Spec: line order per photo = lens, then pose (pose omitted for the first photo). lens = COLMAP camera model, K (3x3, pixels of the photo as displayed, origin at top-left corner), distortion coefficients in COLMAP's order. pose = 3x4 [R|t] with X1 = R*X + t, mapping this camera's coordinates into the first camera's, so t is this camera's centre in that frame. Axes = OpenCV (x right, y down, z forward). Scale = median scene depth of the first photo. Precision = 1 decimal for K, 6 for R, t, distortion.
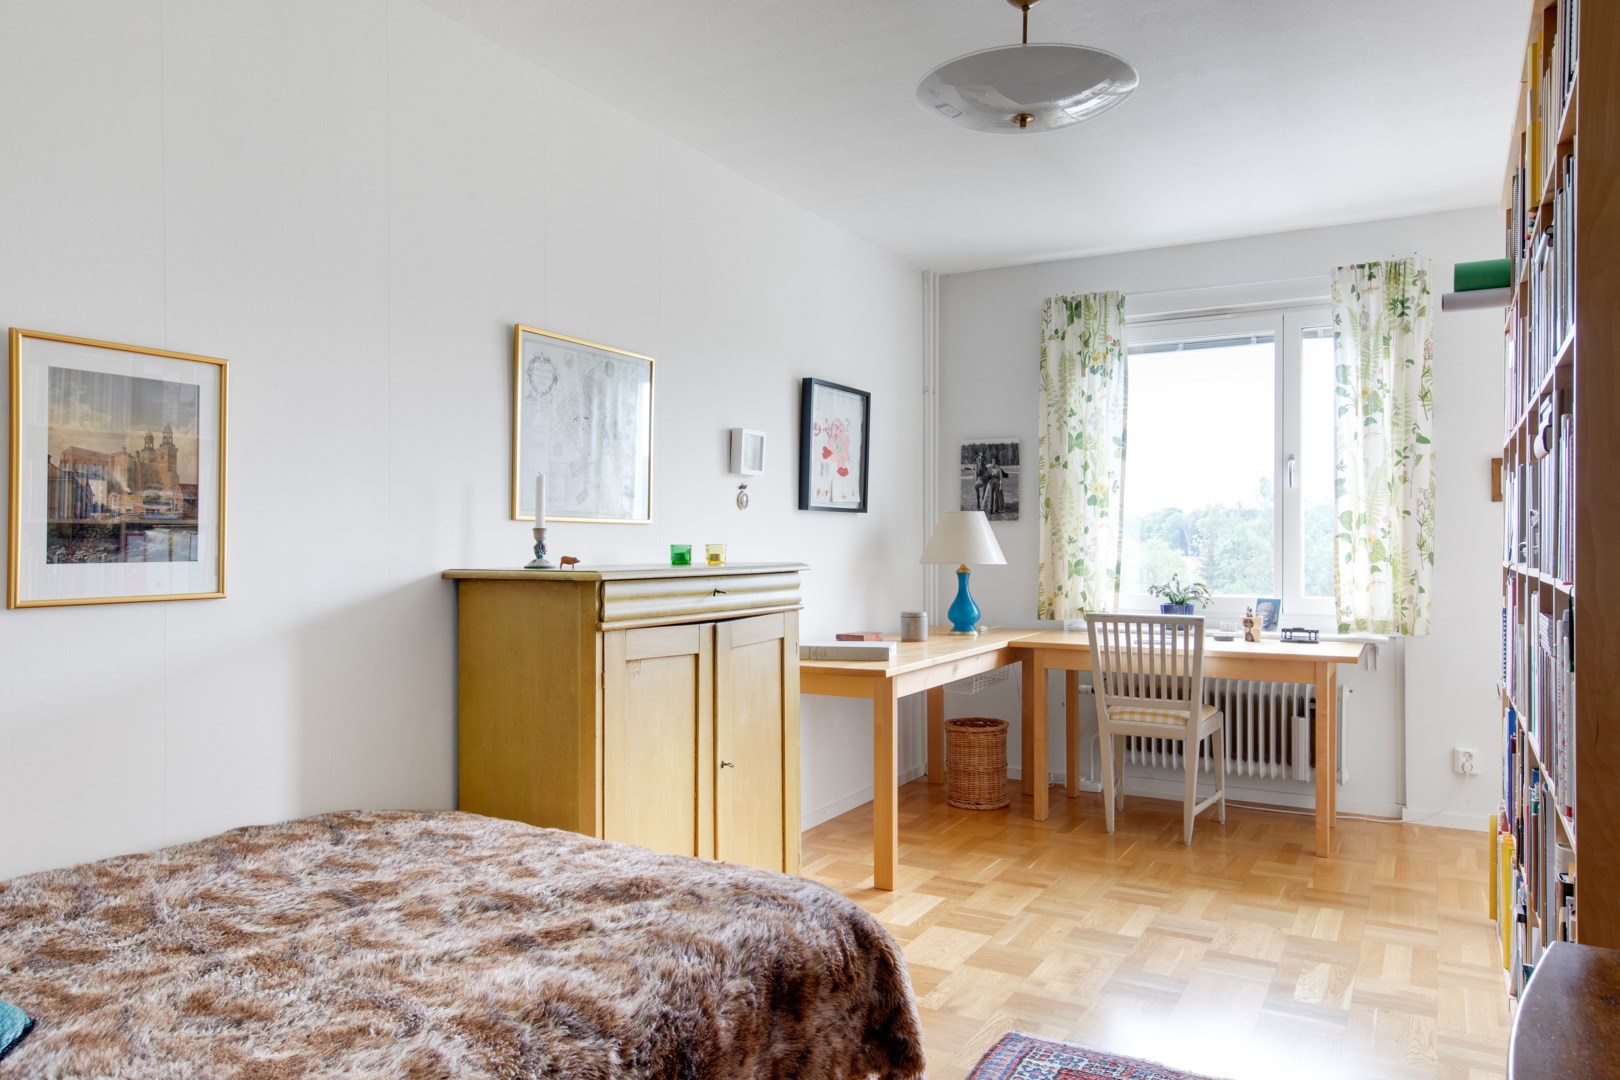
lens RADIAL K [[1137.0, 0, 810.0], [0, 1137.0, 540.0], [0, 0, 1]] dist [0.000776, 0.000028]
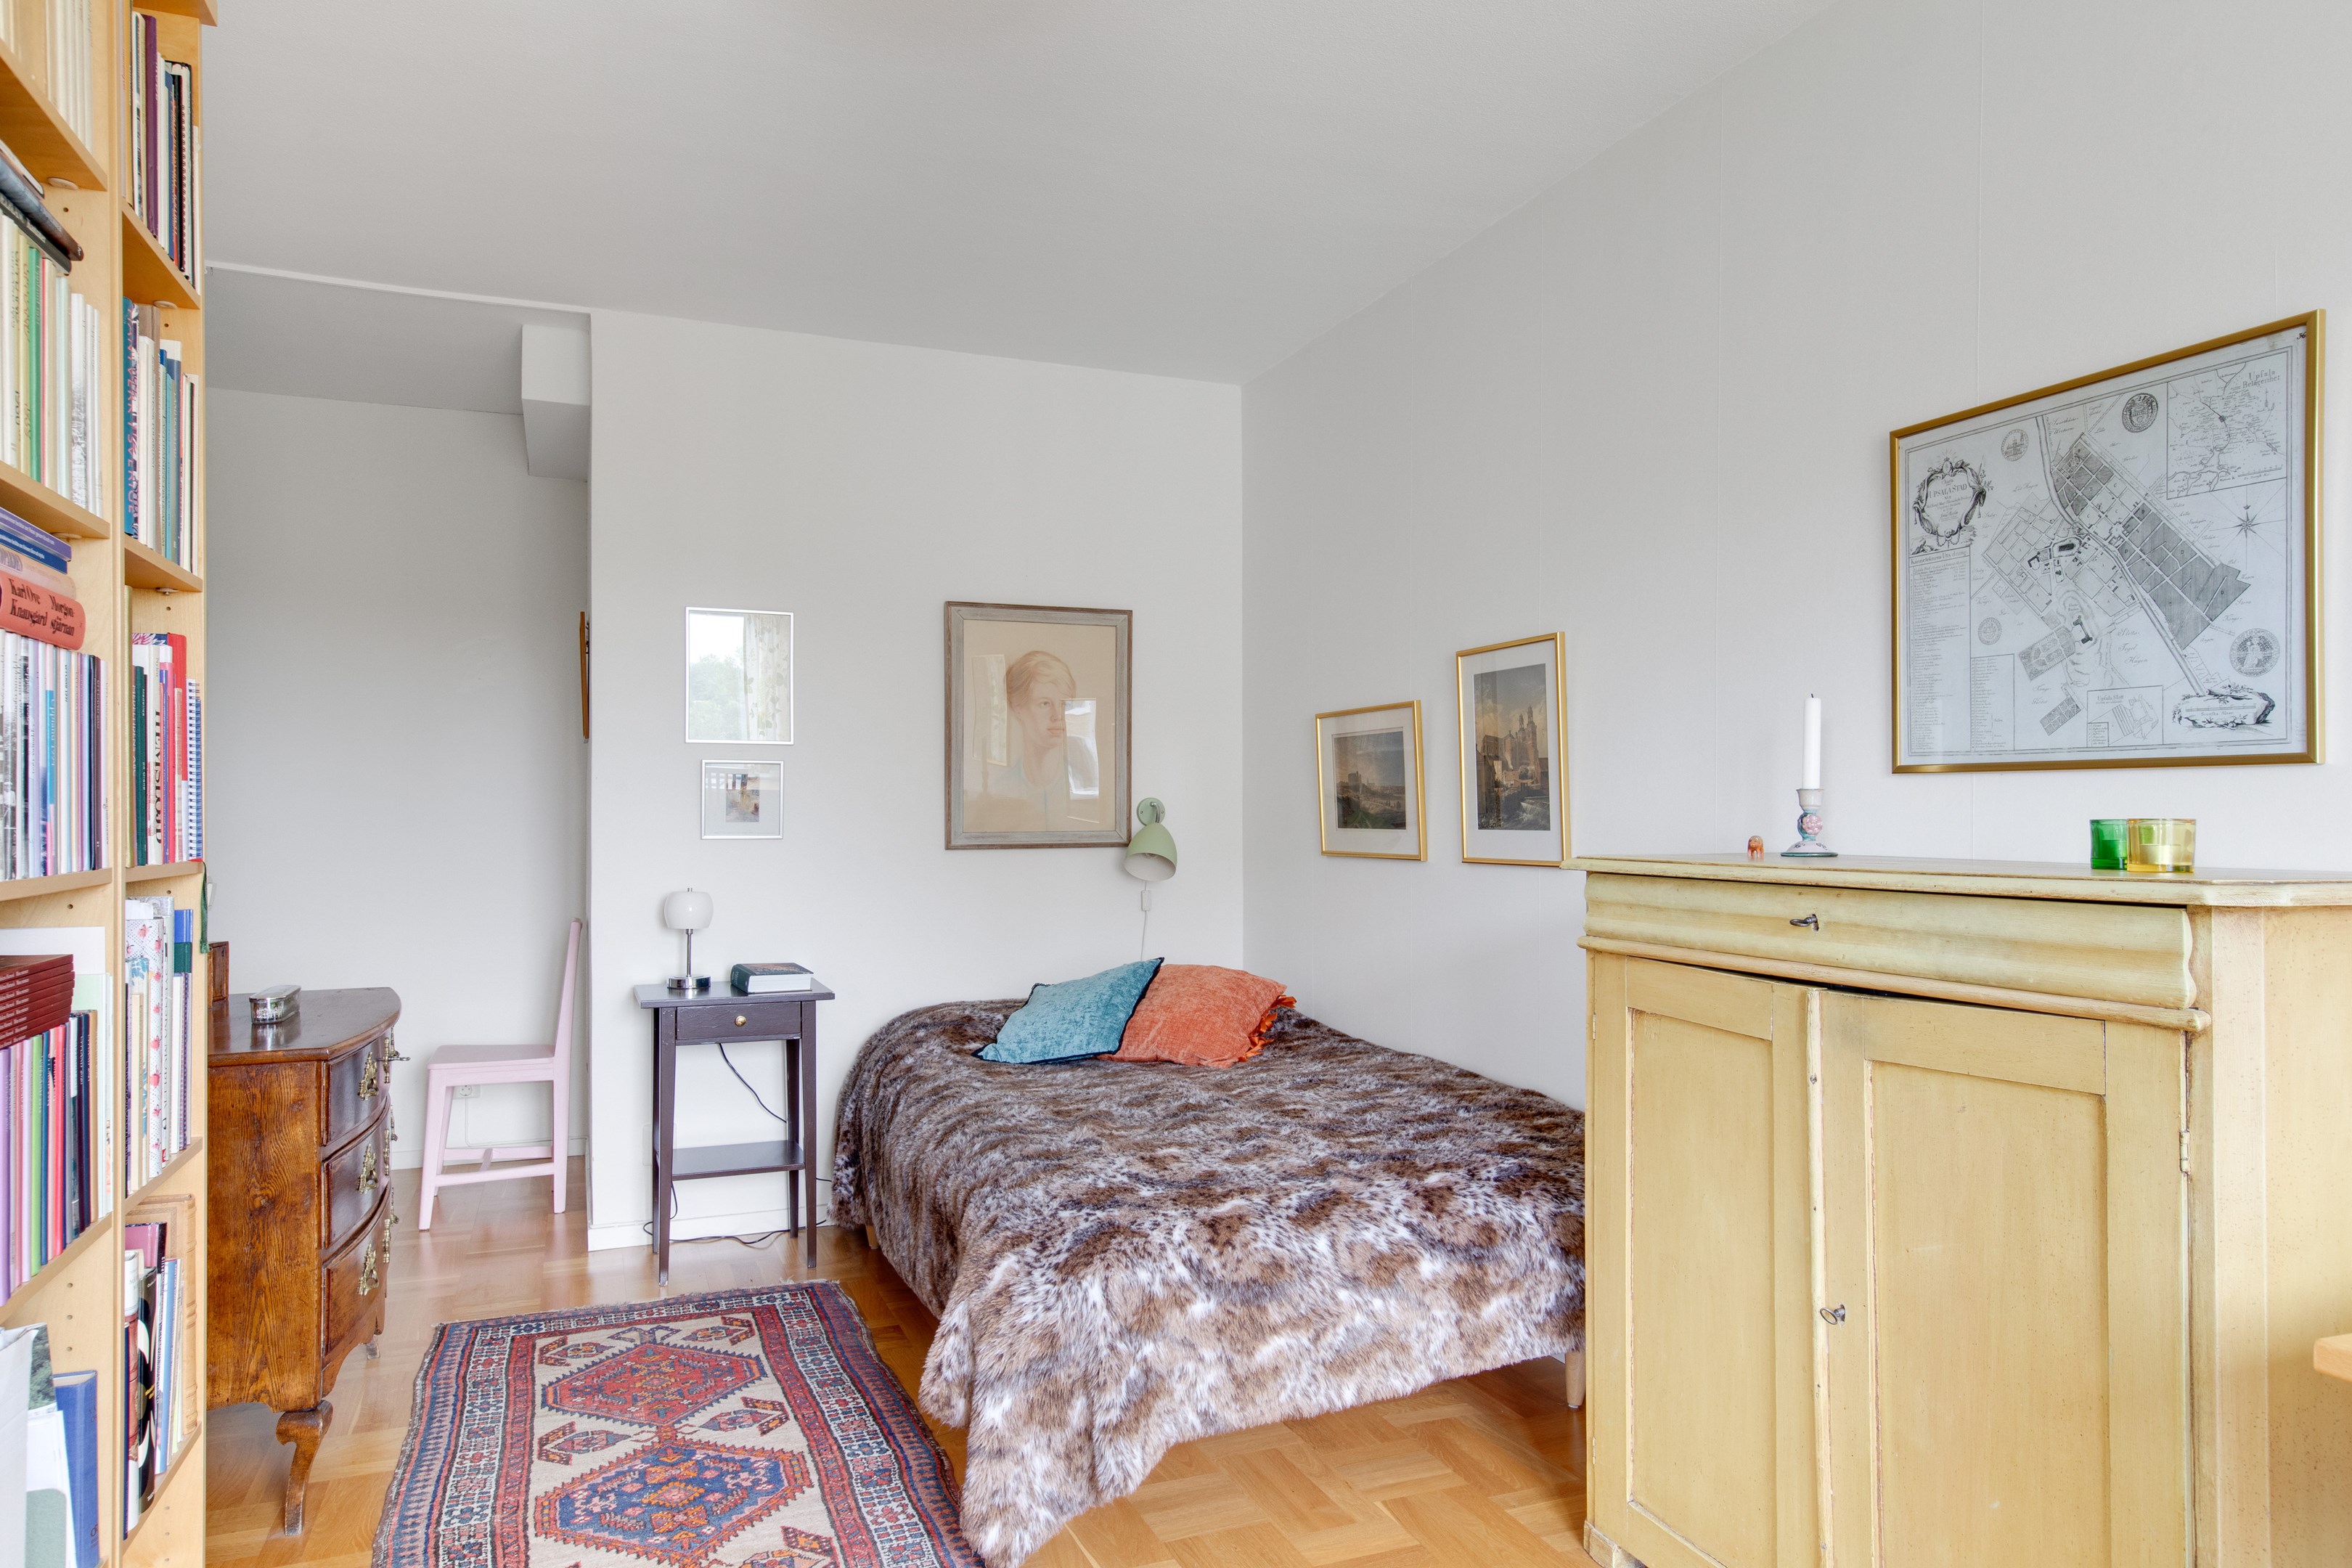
lens RADIAL K [[1515.2, 0, 1176.0], [0, 1515.2, 784.0], [0, 0, 1]] dist [-0.000019, -0.000616]
pose [[-0.643948, -0.008663, -0.765020, 0.756913], [0.008056, 0.999804, -0.018103, -0.001792], [0.765027, -0.017821, -0.643752, 1.640784]]
